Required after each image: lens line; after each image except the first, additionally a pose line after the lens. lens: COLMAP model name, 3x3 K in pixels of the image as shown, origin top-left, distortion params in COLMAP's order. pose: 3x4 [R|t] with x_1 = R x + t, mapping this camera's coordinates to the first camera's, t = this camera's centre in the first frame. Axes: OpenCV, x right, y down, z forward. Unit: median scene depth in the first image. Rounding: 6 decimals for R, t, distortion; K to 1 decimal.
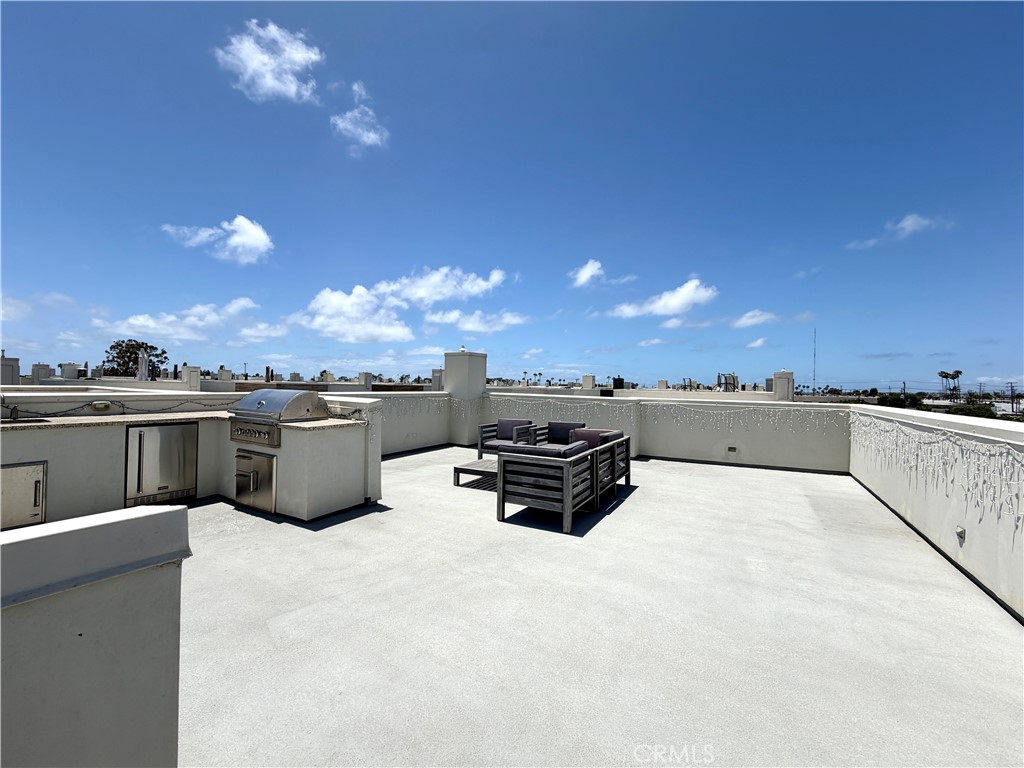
lens RADIAL K [[408.8, 0, 511.6], [0, 408.8, 383.7], [0, 0, 1]] dist [0.002909, -0.000293]
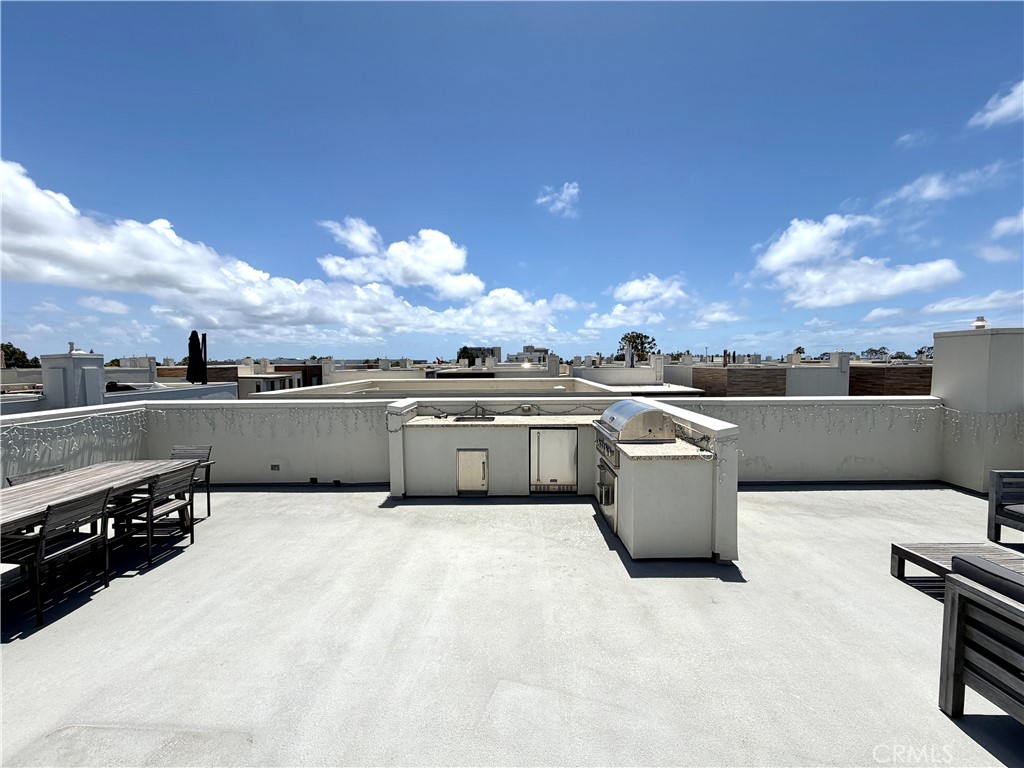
lens RADIAL K [[408.8, 0, 506.9], [0, 408.8, 385.7], [0, 0, 1]] dist [0.002909, -0.000293]
pose [[0.495607, 0.026789, -0.868134, 0.119557], [0.021387, 0.998845, 0.043032, -0.081165], [0.868284, -0.039894, 0.494461, 0.309265]]
